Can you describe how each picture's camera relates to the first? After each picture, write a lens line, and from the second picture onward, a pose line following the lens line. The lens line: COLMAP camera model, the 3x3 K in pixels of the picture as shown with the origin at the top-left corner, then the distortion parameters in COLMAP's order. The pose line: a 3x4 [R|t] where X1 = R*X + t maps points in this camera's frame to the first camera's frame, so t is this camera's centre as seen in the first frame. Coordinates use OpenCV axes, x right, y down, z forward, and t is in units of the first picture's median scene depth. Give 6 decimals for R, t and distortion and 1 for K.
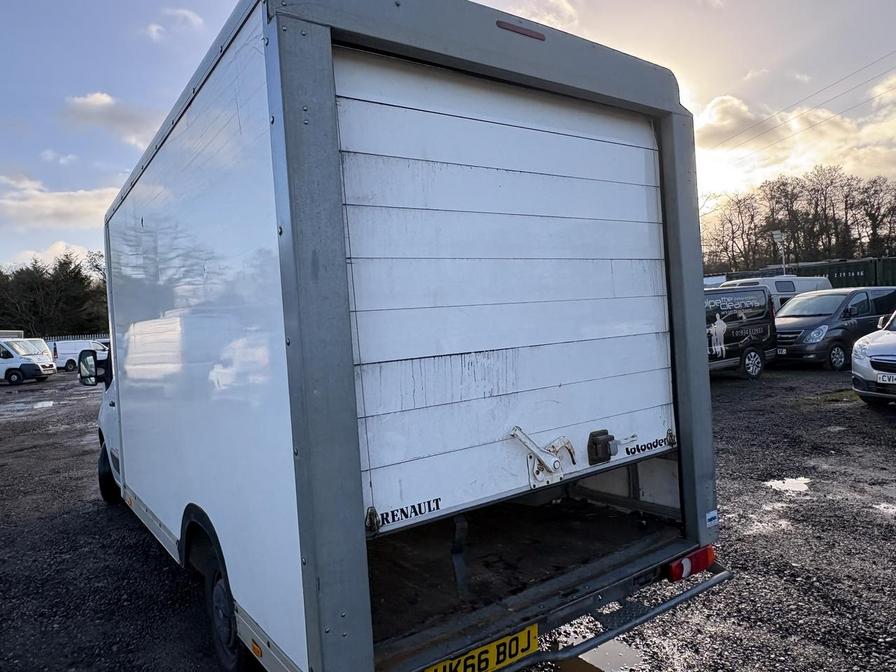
lens RADIAL K [[617.6, 0, 449.2], [0, 617.6, 337.3], [0, 0, 1]] dist [0.006259, 0.000244]
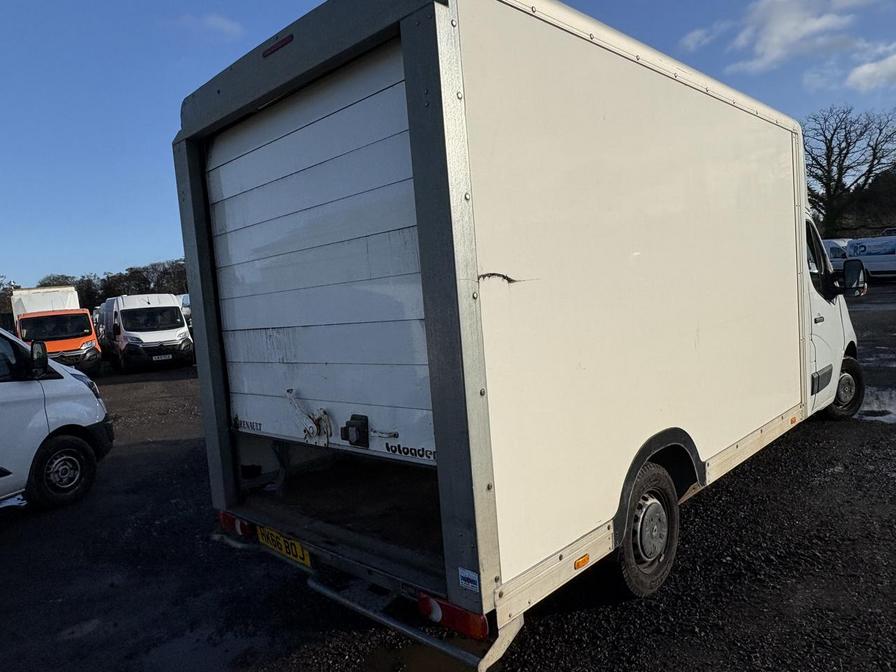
lens RADIAL K [[617.6, 0, 448.9], [0, 617.6, 335.2], [0, 0, 1]] dist [0.006259, 0.000244]
pose [[0.186658, 0.117249, -0.975403, 1.314814], [0.061014, 0.989553, 0.130625, -0.103698], [0.980528, -0.083895, 0.177554, 1.050210]]
